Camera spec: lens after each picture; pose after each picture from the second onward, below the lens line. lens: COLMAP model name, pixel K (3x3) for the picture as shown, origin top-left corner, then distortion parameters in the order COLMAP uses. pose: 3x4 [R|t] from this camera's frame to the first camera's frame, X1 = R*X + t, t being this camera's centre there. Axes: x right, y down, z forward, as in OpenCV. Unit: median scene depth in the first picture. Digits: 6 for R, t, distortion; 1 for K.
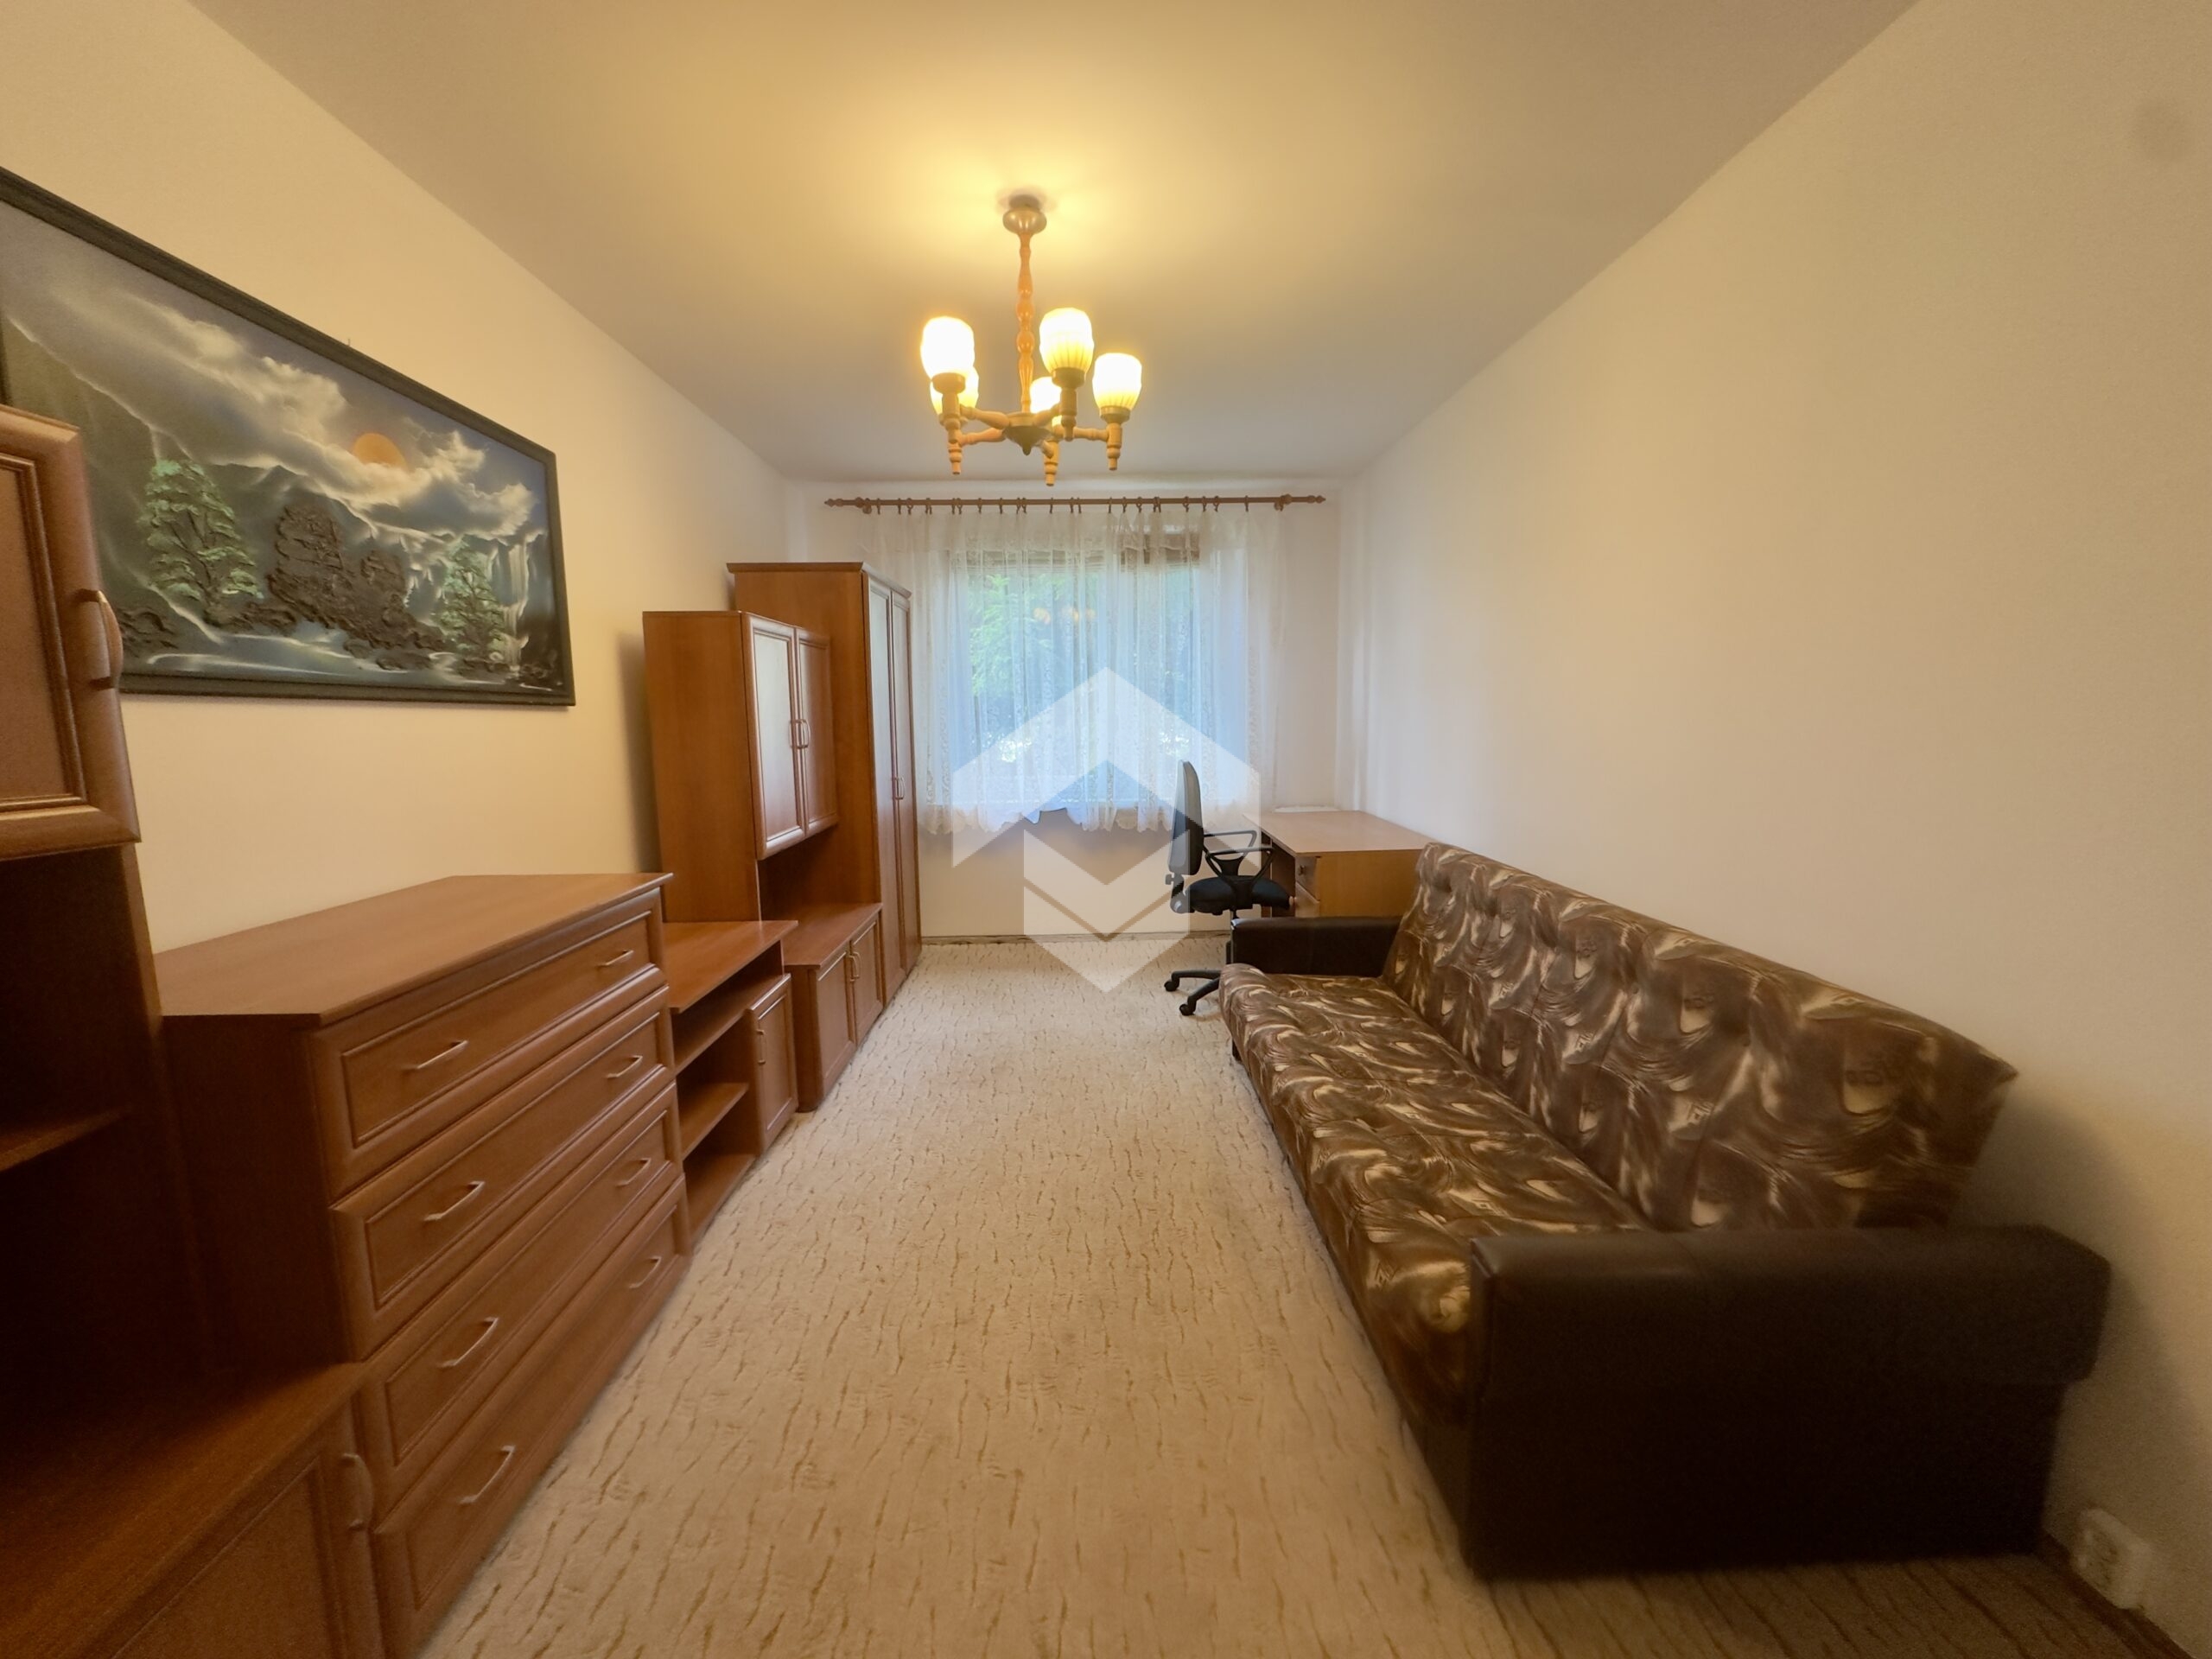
lens RADIAL K [[876.9, 0, 1107.5], [0, 876.9, 831.0], [0, 0, 1]] dist [-0.003429, -0.000190]
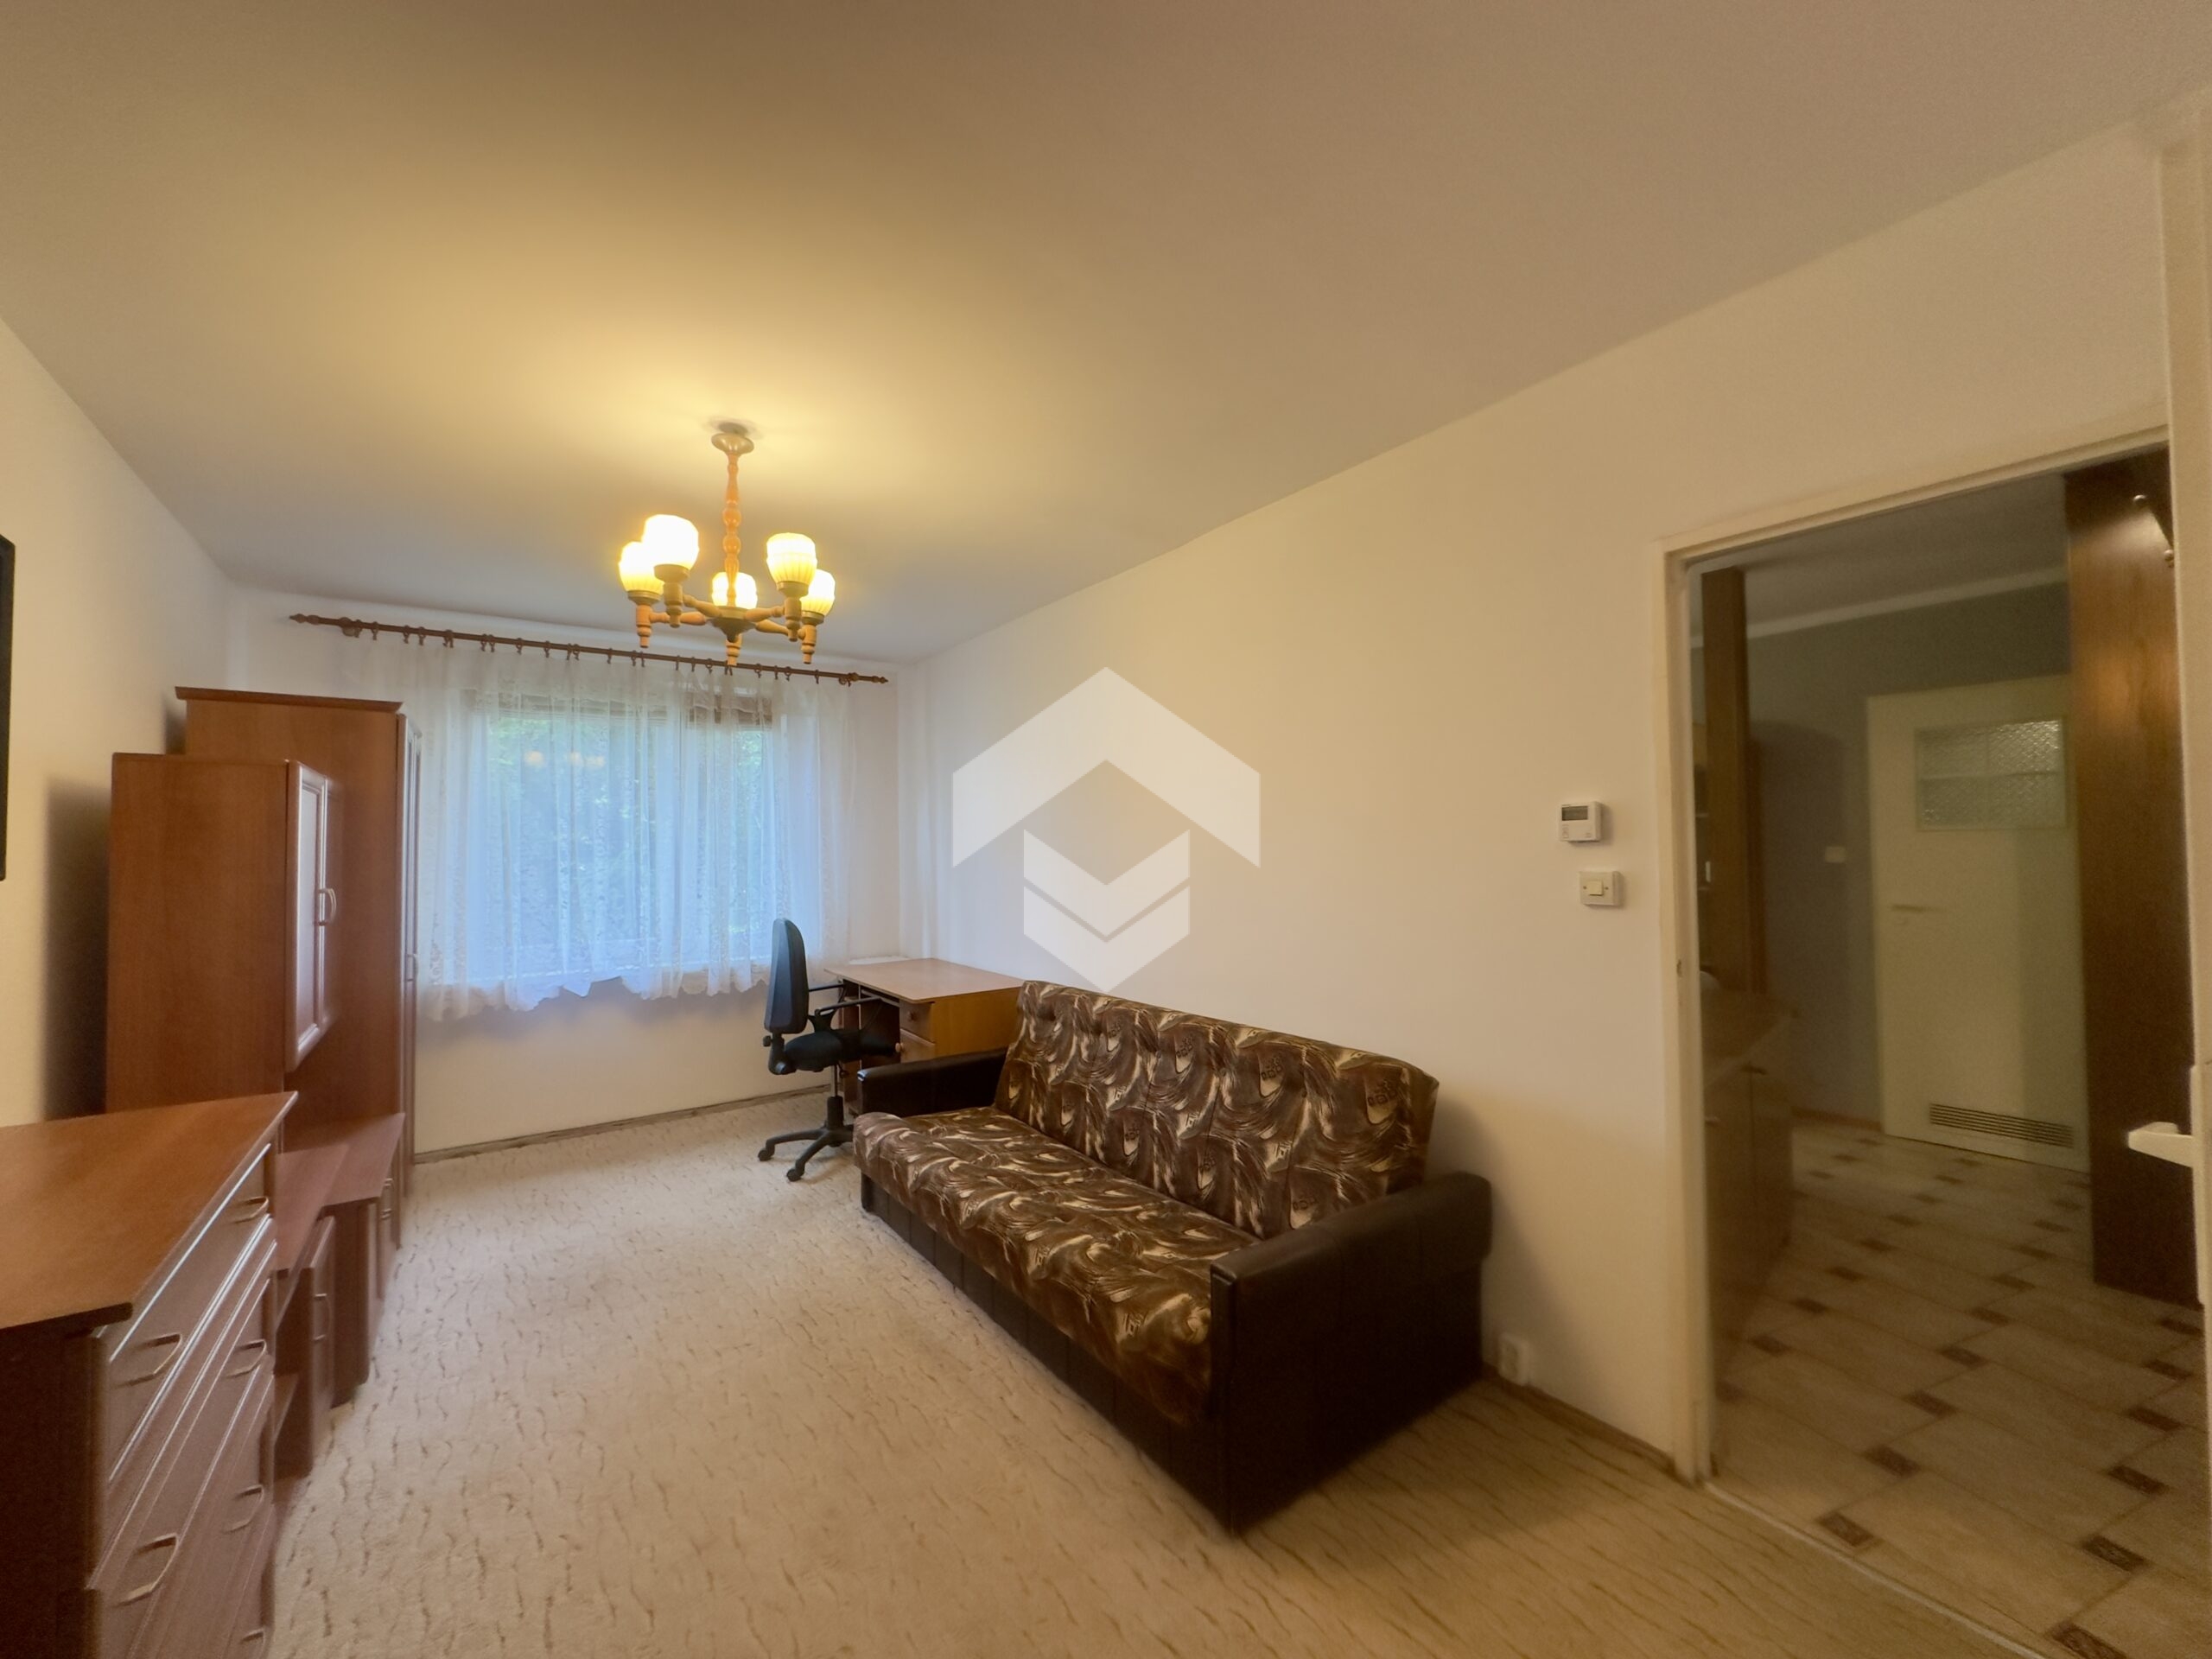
lens RADIAL K [[876.9, 0, 1107.5], [0, 876.9, 831.0], [0, 0, 1]] dist [-0.003429, -0.000190]
pose [[0.830021, 0.014394, 0.557546, -0.347578], [0.078627, 0.986663, -0.142524, -0.015114], [-0.552162, 0.162136, 0.817820, -0.105230]]
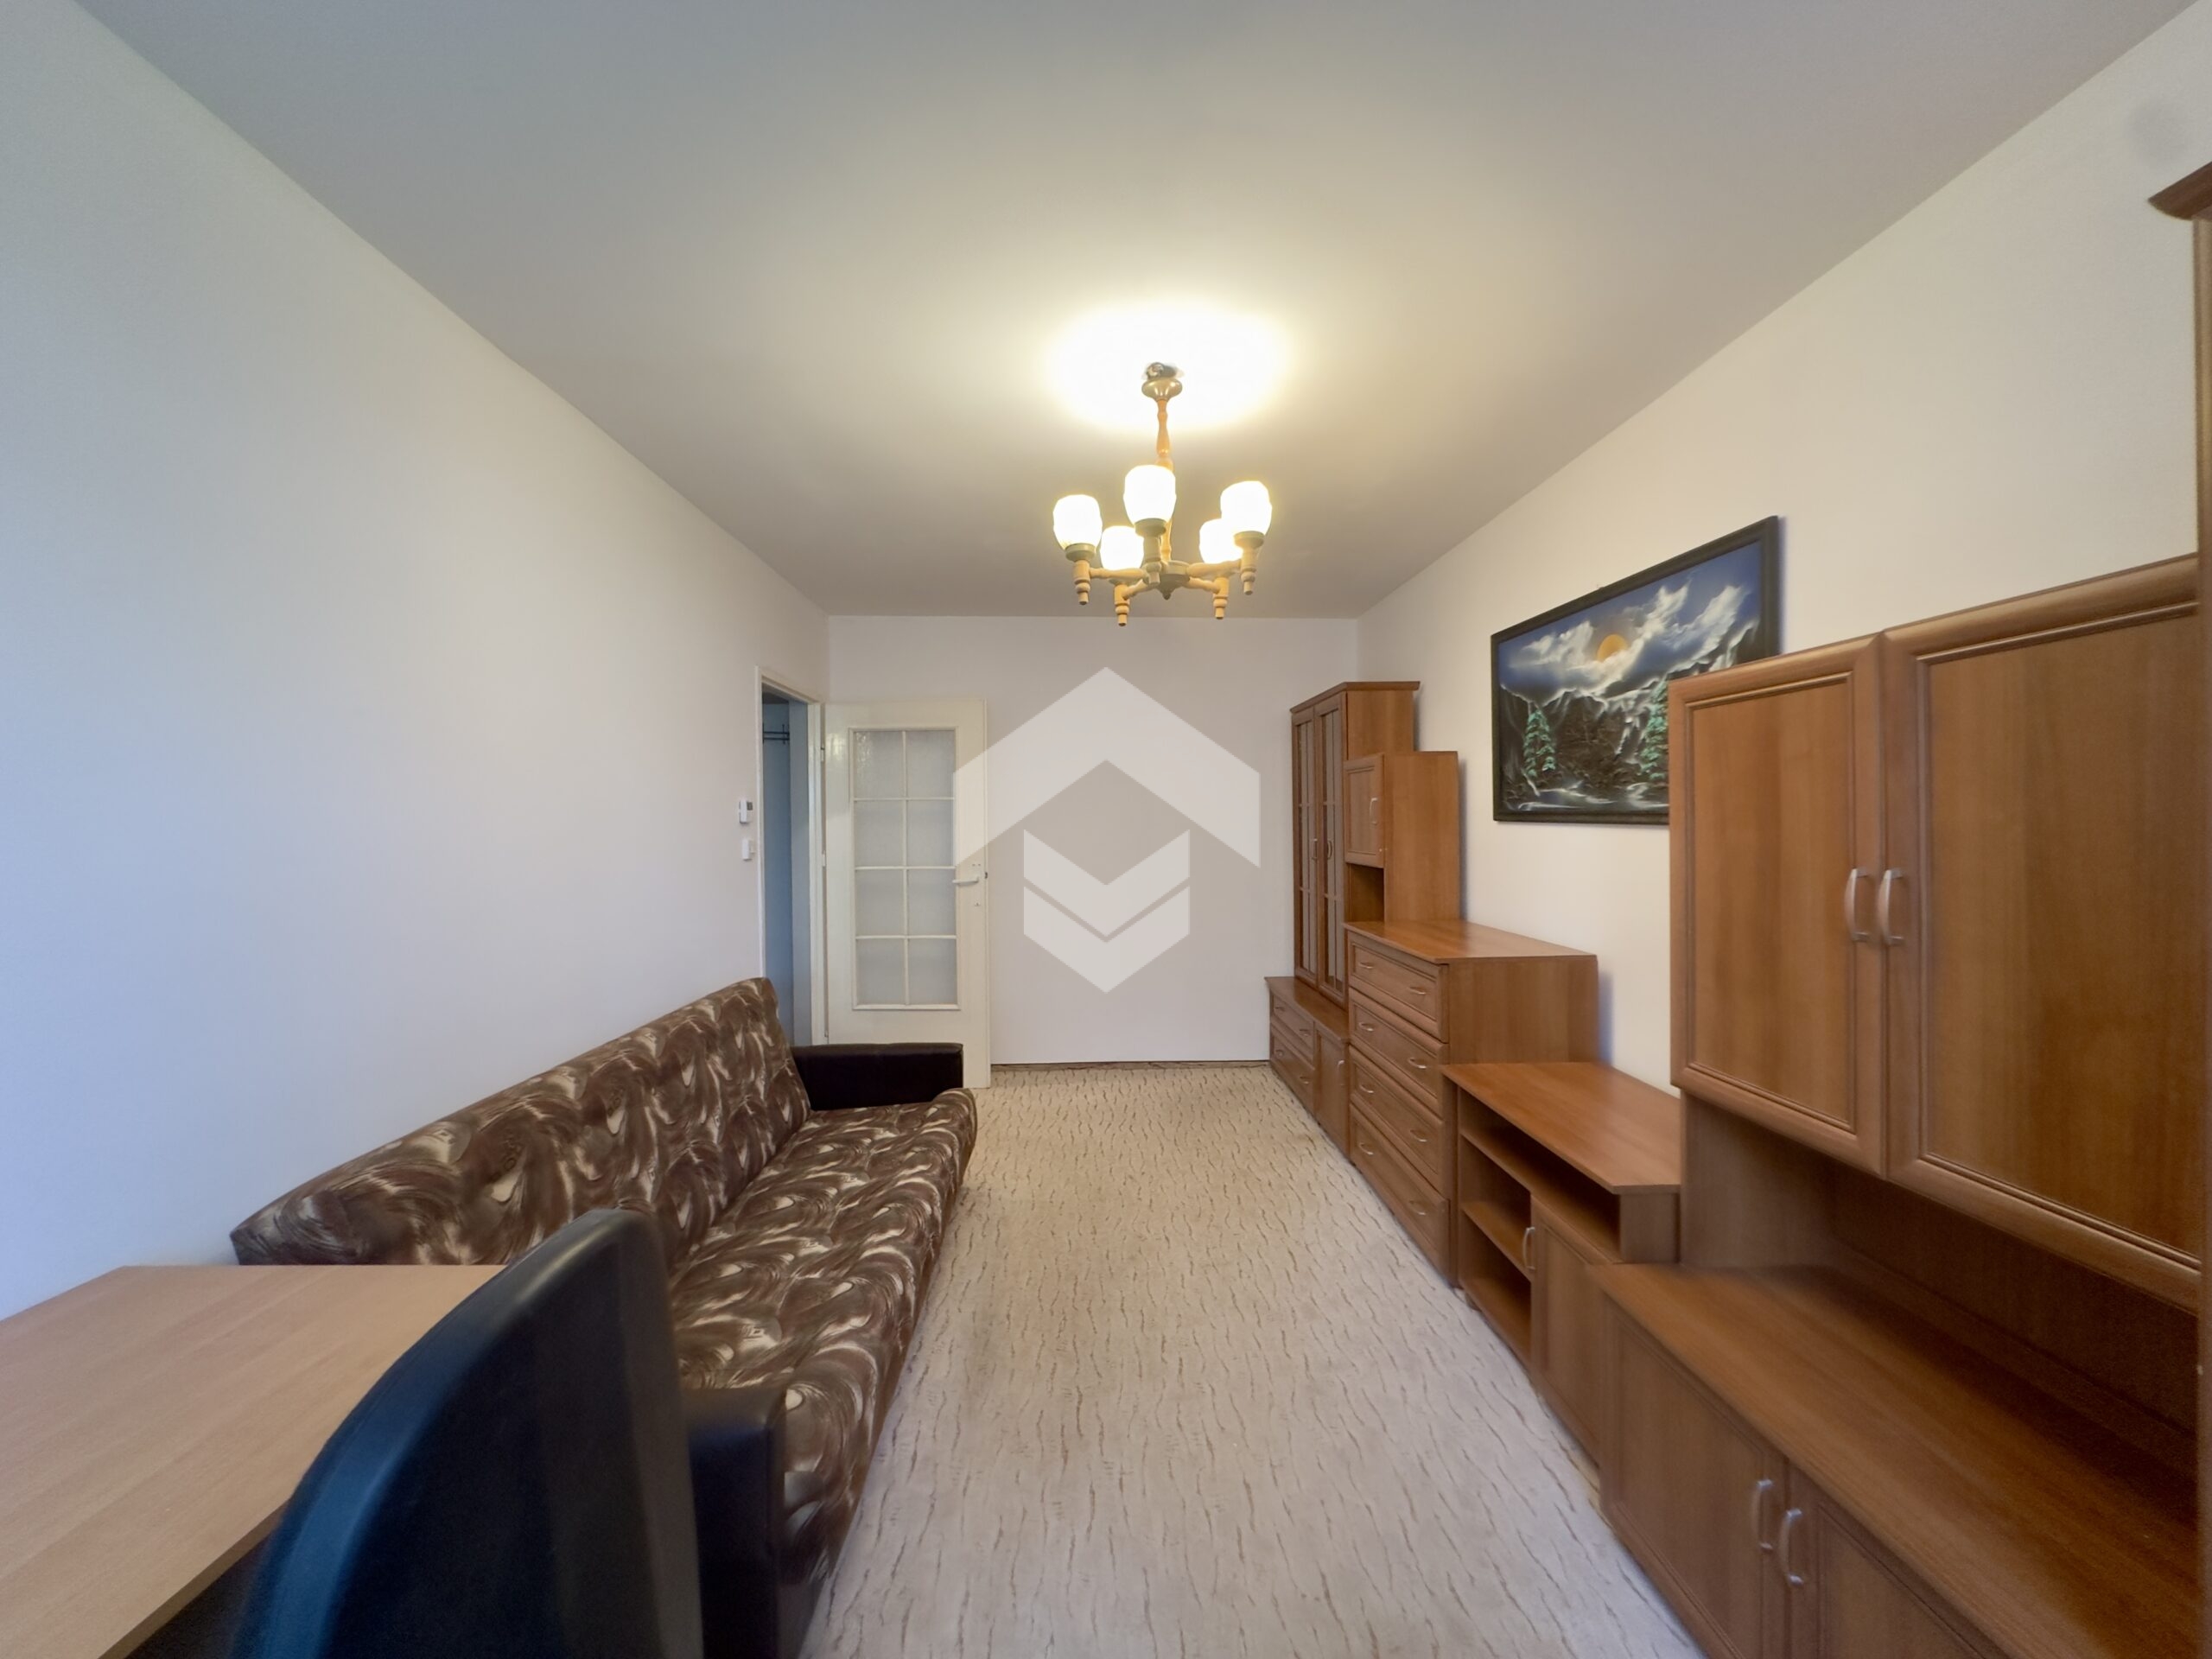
lens RADIAL K [[884.9, 0, 1101.8], [0, 884.9, 830.5], [0, 0, 1]] dist [0.000238, 0.000027]
pose [[-0.999454, 0.032739, 0.004476, -0.009916], [0.033042, 0.988898, 0.144878, -0.306323], [0.000317, 0.144947, -0.989439, 1.996052]]
